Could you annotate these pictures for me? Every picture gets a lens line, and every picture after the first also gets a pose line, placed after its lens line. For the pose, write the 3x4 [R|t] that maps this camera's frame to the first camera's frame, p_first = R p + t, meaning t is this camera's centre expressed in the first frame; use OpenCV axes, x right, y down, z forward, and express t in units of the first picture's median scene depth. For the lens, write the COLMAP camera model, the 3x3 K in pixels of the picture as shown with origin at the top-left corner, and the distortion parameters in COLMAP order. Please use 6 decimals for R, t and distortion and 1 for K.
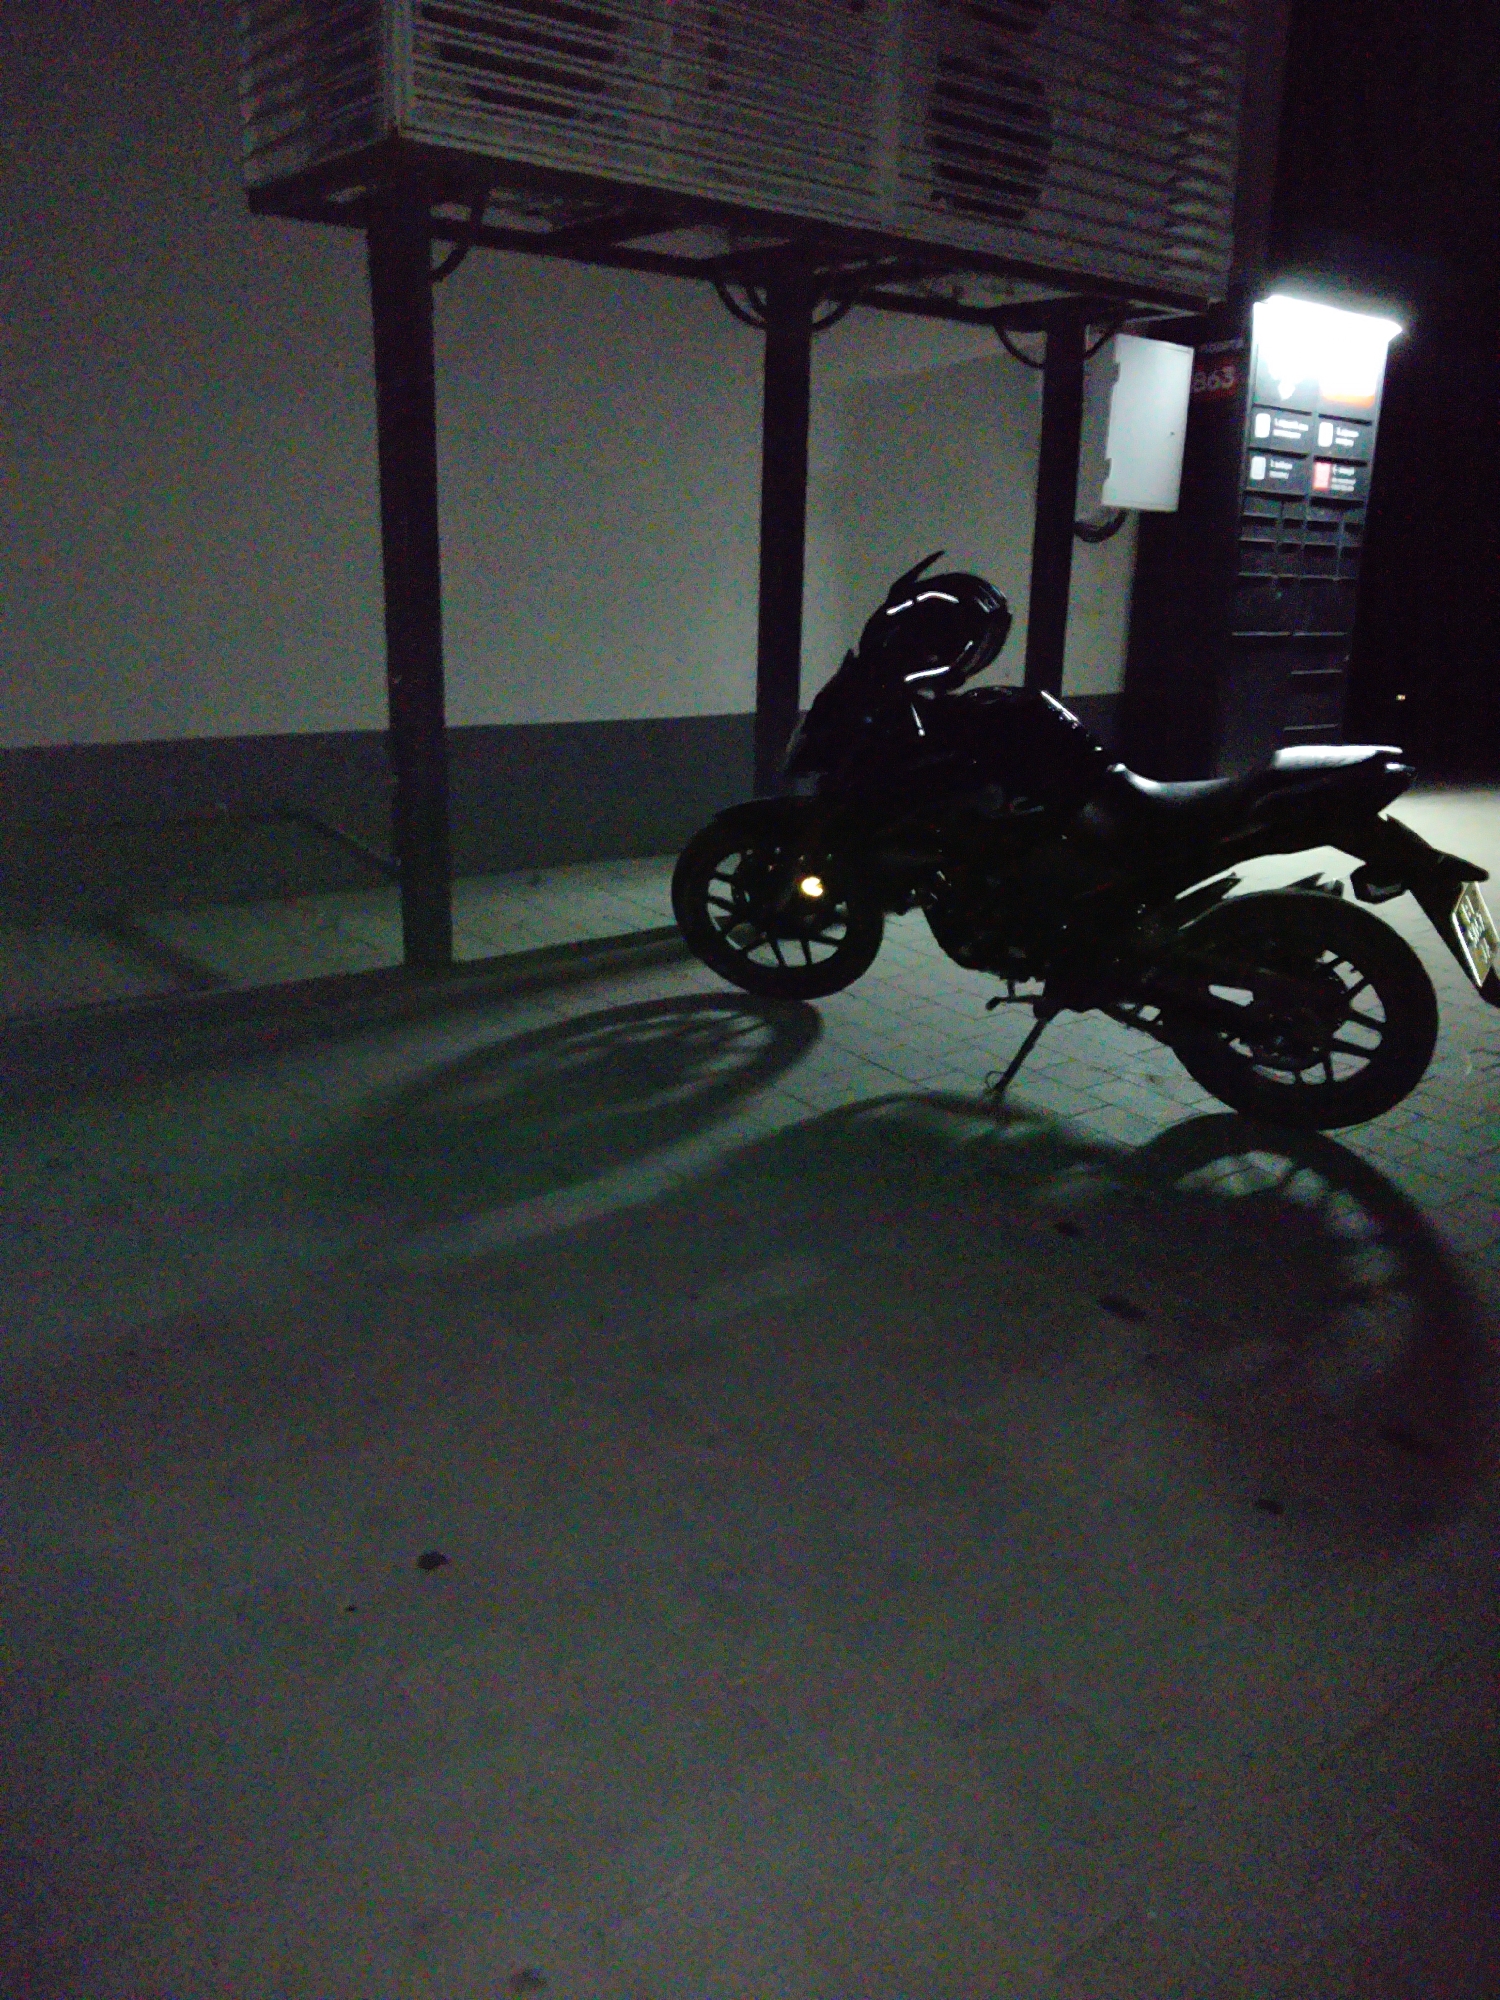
lens RADIAL K [[1672.5, 0, 755.6], [0, 1672.5, 1008.9], [0, 0, 1]] dist [0.037849, -0.085871]
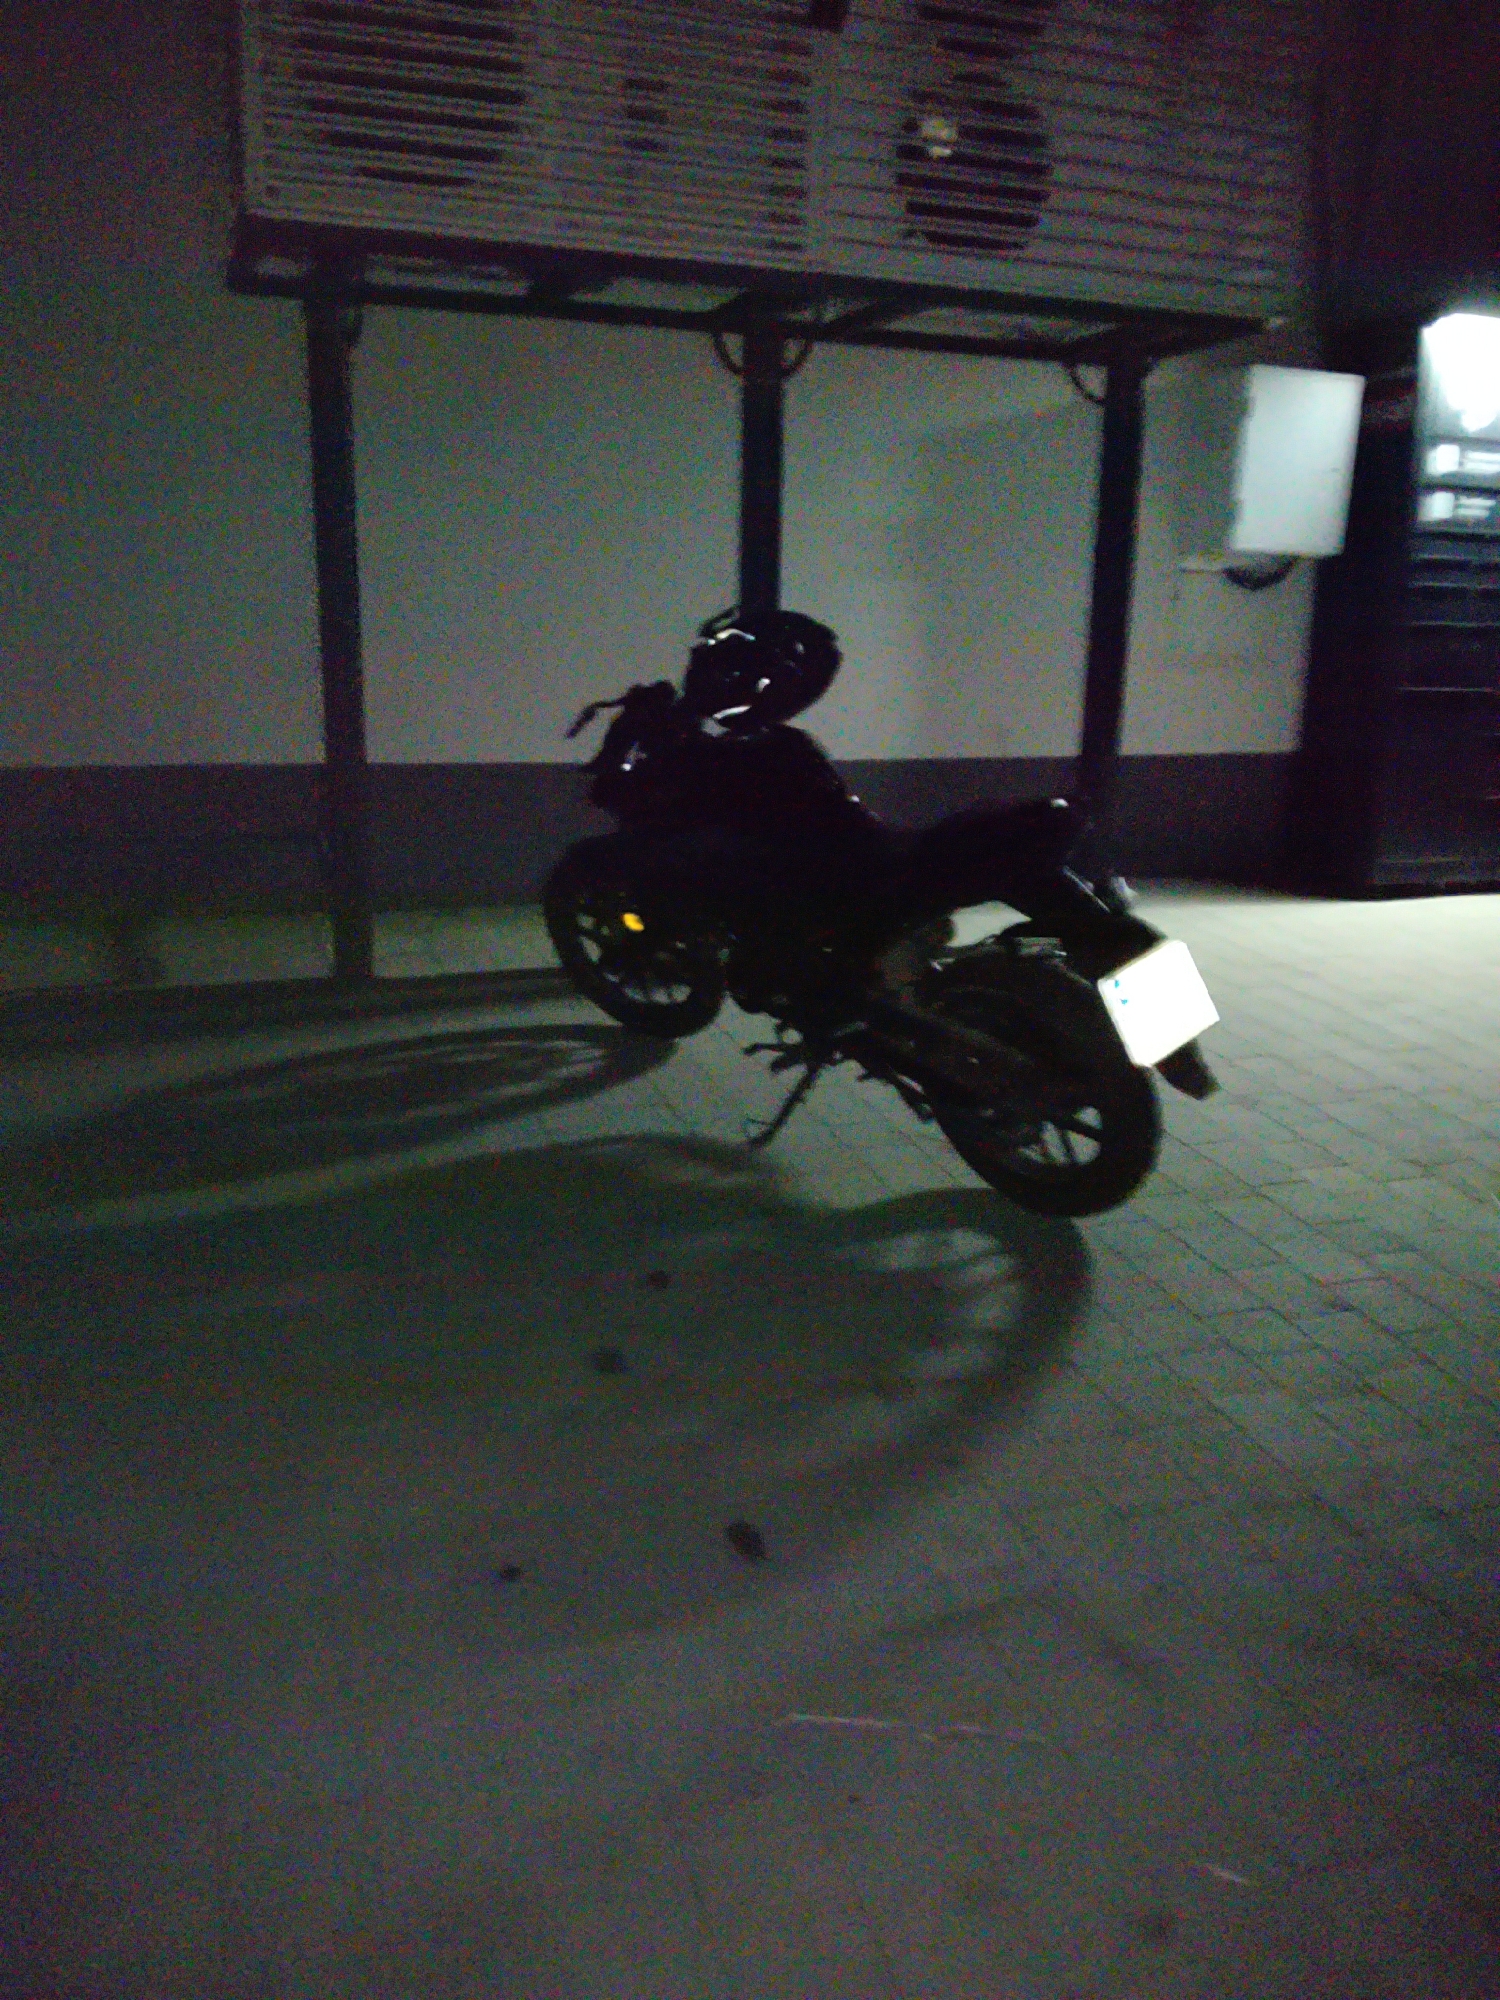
lens RADIAL K [[1672.5, 0, 741.3], [0, 1672.5, 999.5], [0, 0, 1]] dist [0.037849, -0.085871]
pose [[0.943625, 0.070363, -0.323453, 0.398829], [-0.083994, 0.996063, -0.028357, -0.003985], [0.320184, 0.053927, 0.945819, 0.073483]]
